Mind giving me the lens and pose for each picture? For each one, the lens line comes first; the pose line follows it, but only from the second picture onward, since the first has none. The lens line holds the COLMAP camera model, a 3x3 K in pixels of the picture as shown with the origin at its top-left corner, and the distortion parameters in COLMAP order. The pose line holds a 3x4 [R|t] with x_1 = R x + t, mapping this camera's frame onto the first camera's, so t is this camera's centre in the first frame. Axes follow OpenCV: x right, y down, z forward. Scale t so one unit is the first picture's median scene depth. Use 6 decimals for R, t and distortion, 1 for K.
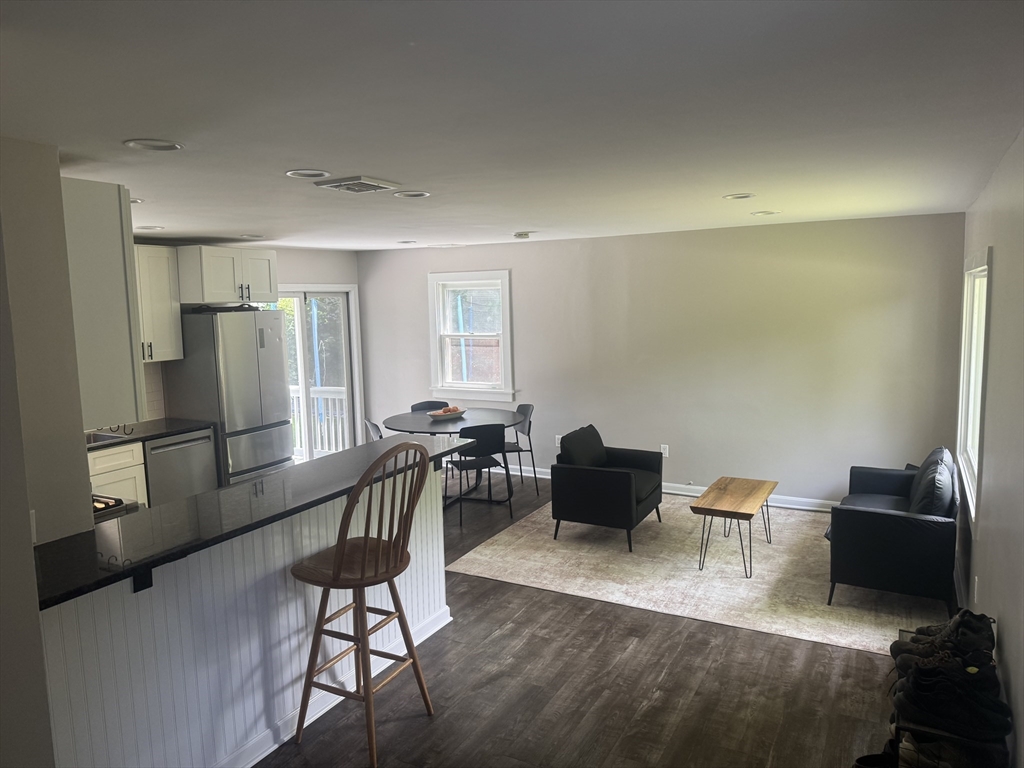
lens RADIAL K [[719.7, 0, 512.0], [0, 719.7, 384.0], [0, 0, 1]] dist [0.029334, -0.039640]
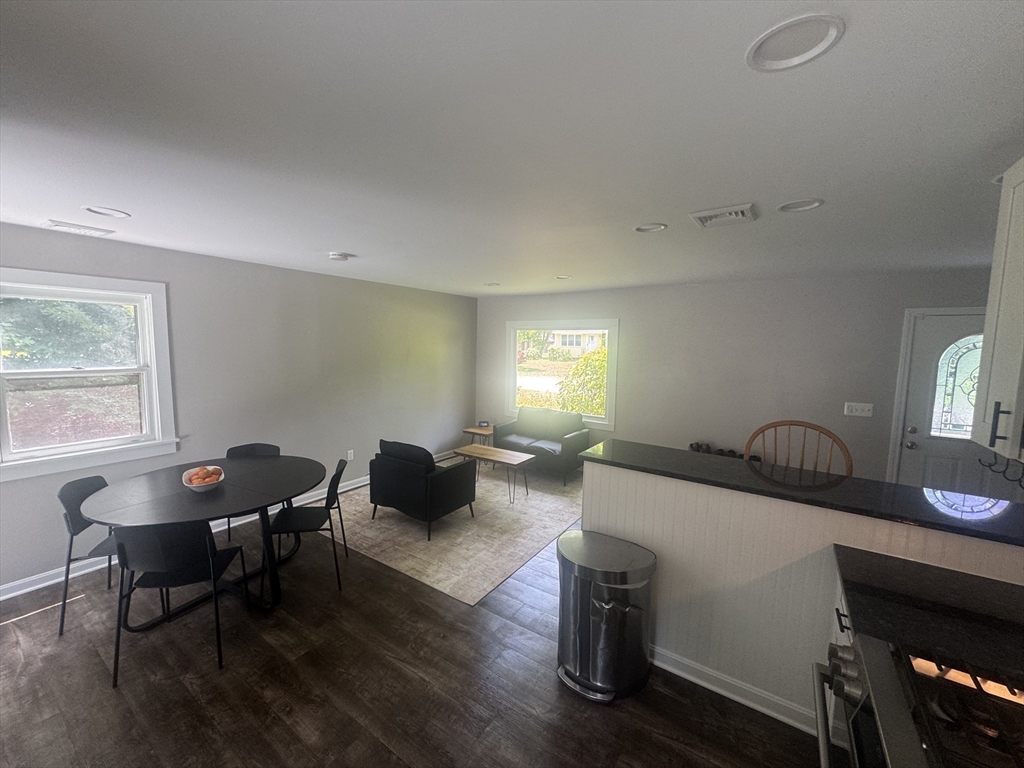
lens RADIAL K [[413.0, 0, 512.0], [0, 413.0, 384.0], [0, 0, 1]] dist [-0.000803, -0.000050]
pose [[0.091608, -0.078261, 0.992715, -0.825954], [0.103474, 0.992258, 0.068676, -0.085387], [-0.990405, 0.096429, 0.098997, 1.187270]]
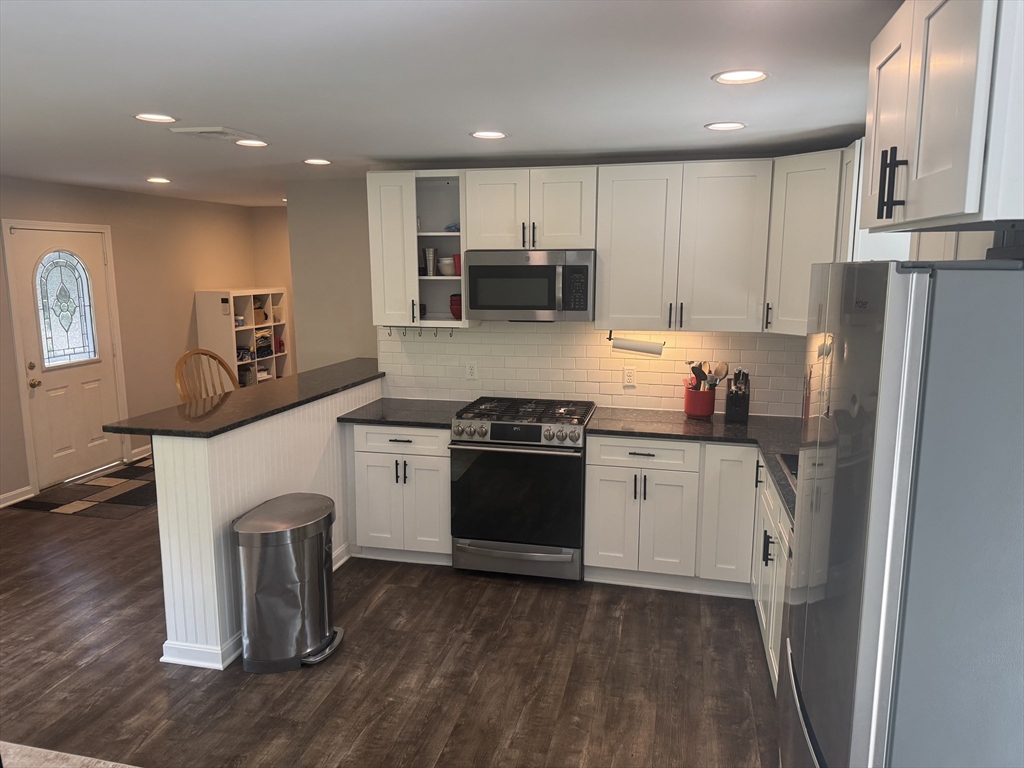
lens RADIAL K [[719.7, 0, 512.0], [0, 719.7, 384.0], [0, 0, 1]] dist [0.029334, -0.039640]
pose [[-0.961894, 0.063730, -0.265892, -0.297794], [-0.016918, 0.956721, 0.290513, -0.221646], [0.272899, 0.283941, -0.919186, 2.000559]]
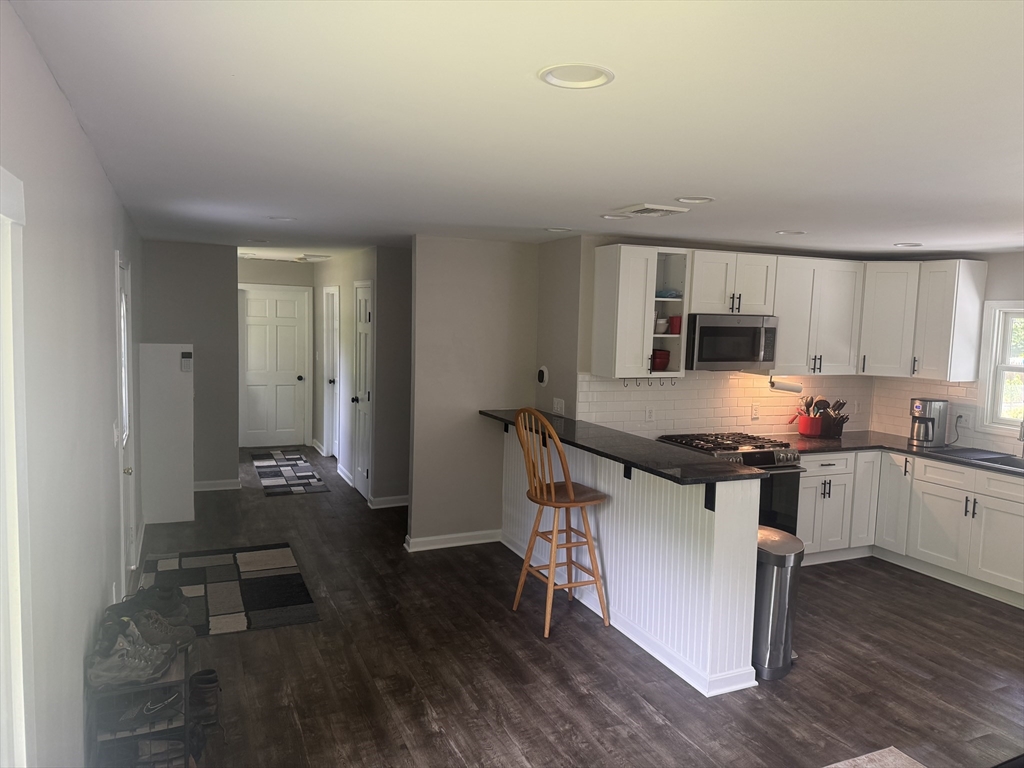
lens RADIAL K [[719.7, 0, 512.0], [0, 719.7, 384.0], [0, 0, 1]] dist [0.029334, -0.039640]
pose [[-0.601323, 0.076815, -0.795305, 0.787993], [-0.118766, 0.975718, 0.184038, -0.172488], [0.790130, 0.205121, -0.577598, 1.416622]]
